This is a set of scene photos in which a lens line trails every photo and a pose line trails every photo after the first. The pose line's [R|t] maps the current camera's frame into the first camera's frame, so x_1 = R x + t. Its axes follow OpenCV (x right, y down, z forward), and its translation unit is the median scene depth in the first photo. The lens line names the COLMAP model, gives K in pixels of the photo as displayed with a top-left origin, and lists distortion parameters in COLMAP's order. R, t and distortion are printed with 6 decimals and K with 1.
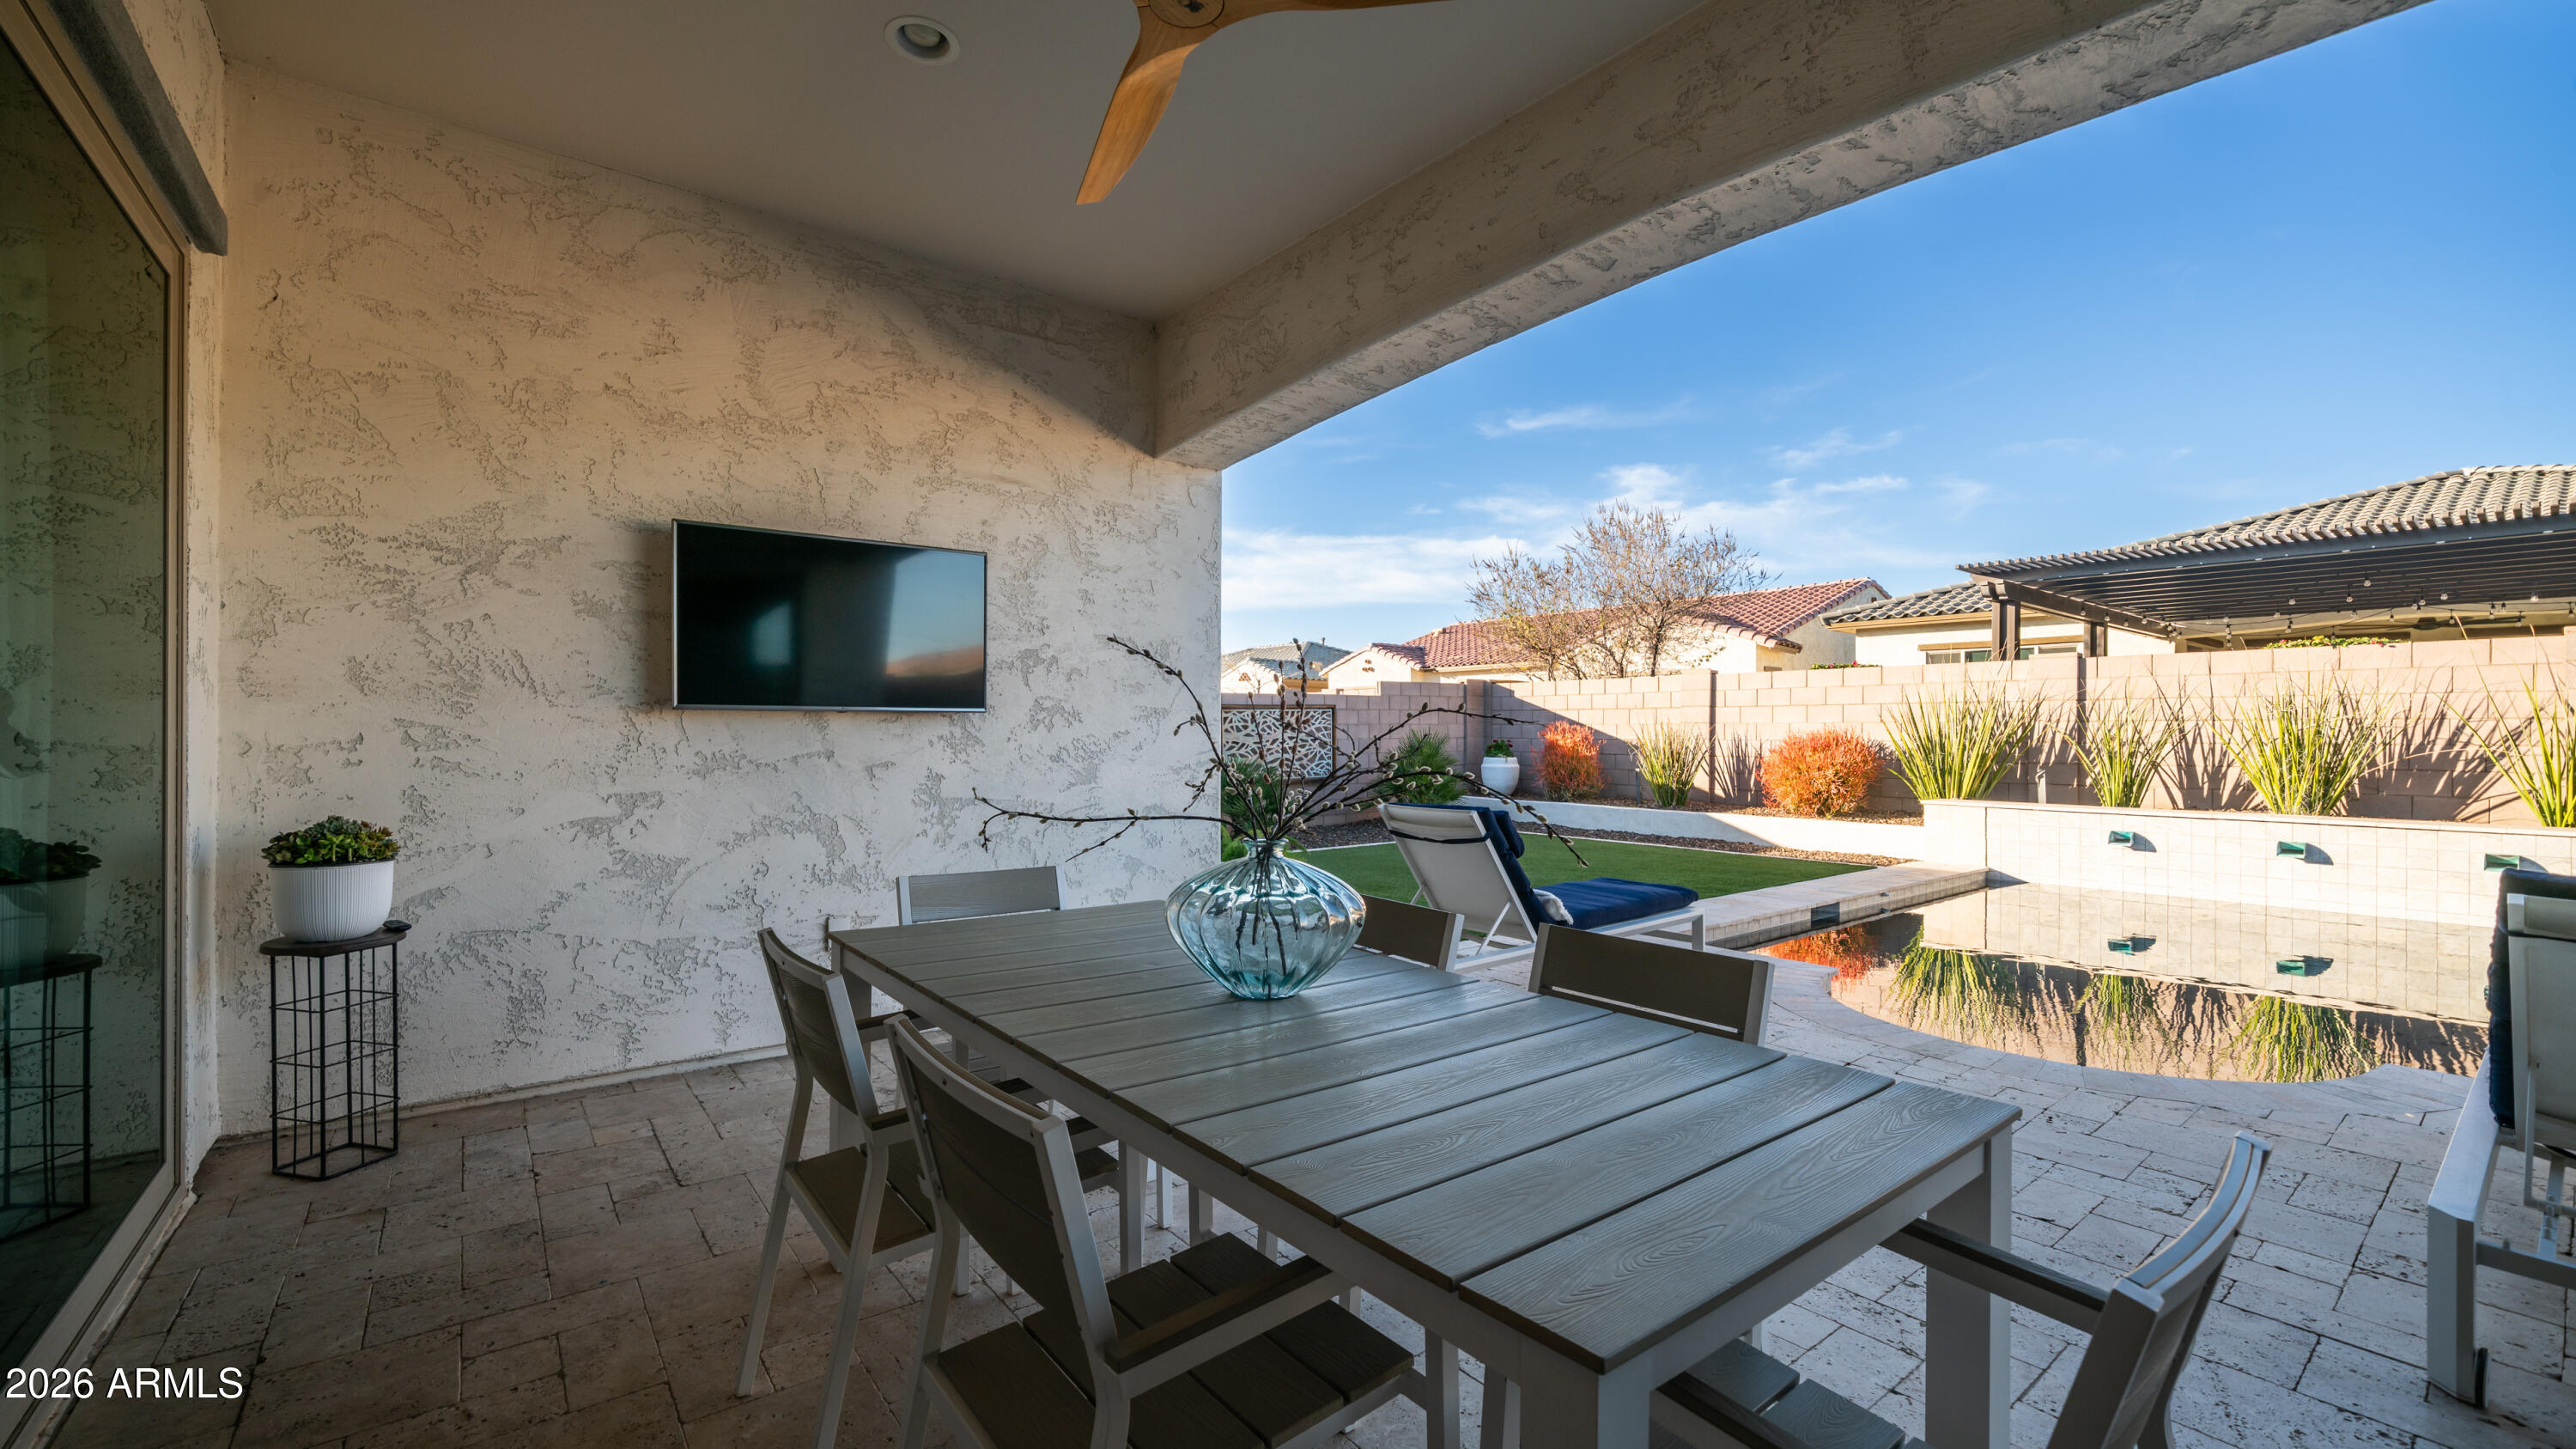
lens RADIAL K [[1032.8, 0, 1258.5], [0, 1032.8, 726.2], [0, 0, 1]] dist [-0.003203, 0.000050]
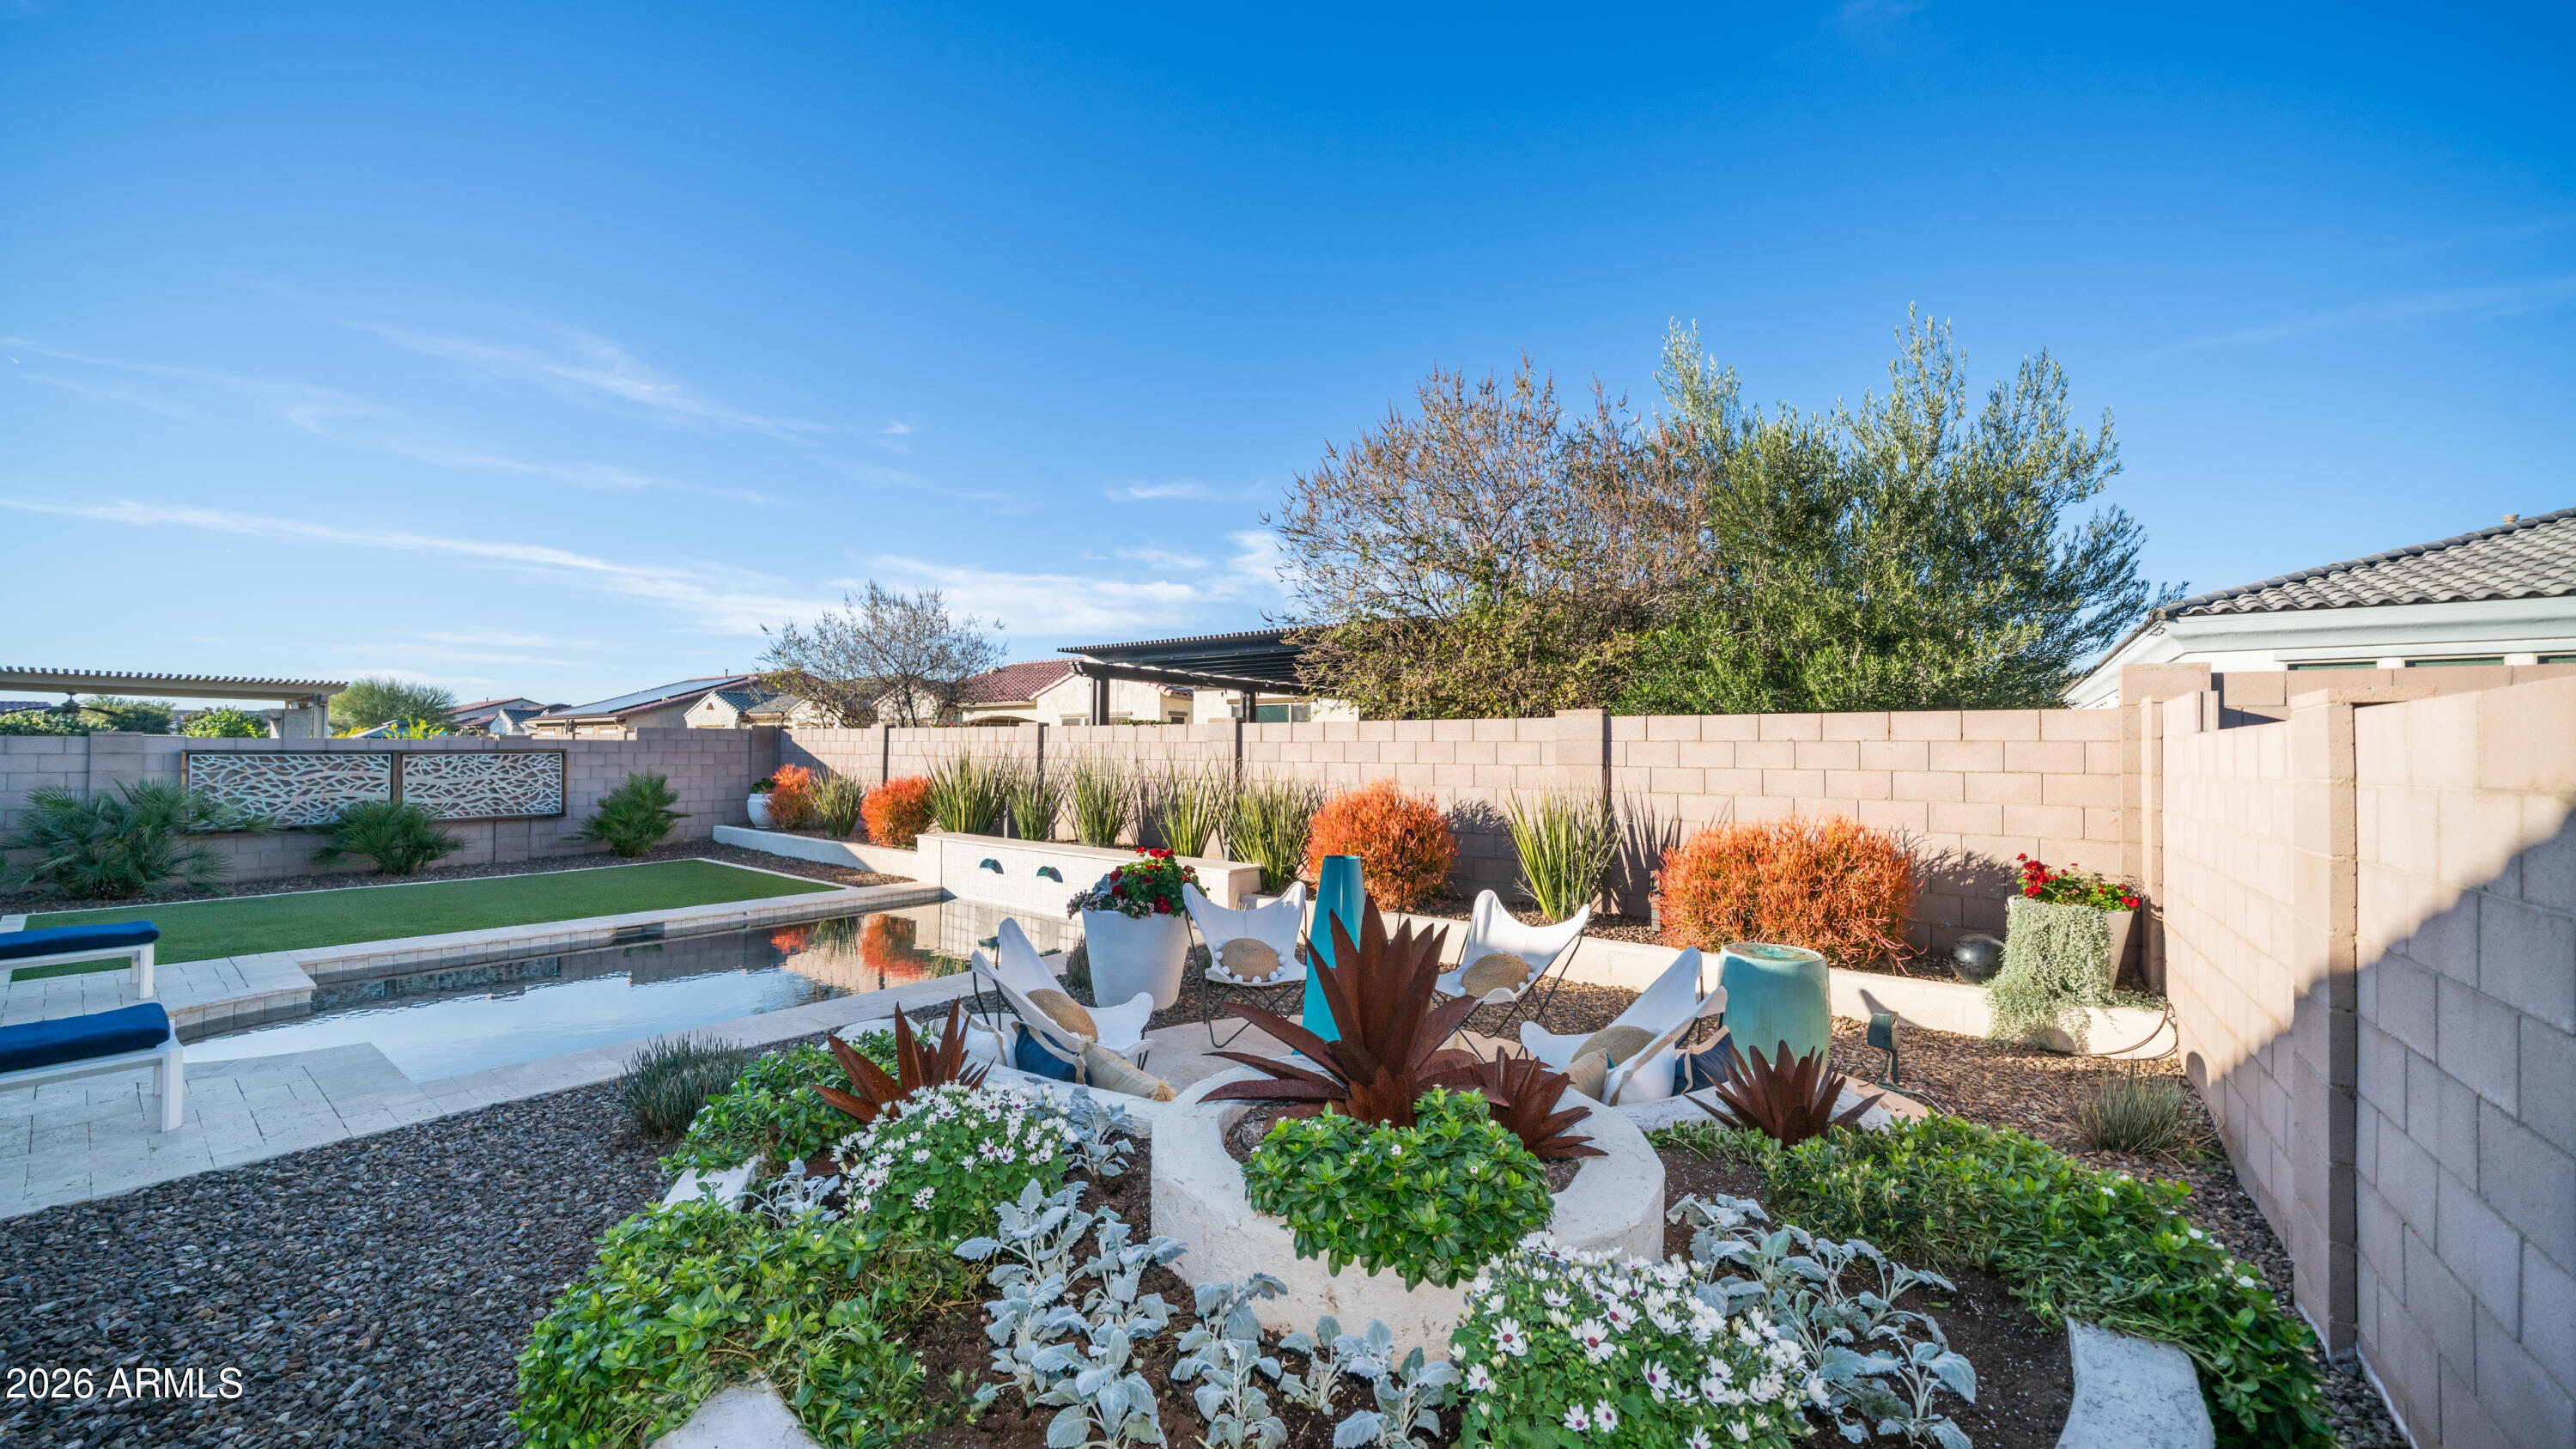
lens RADIAL K [[932.9, 0, 1182.1], [0, 932.9, 740.0], [0, 0, 1]] dist [0.000097, 0.000000]
pose [[0.974861, 0.010590, 0.222563, 0.568848], [-0.009191, 0.999931, -0.007325, -0.033221], [-0.222625, 0.005095, 0.974891, -0.174008]]
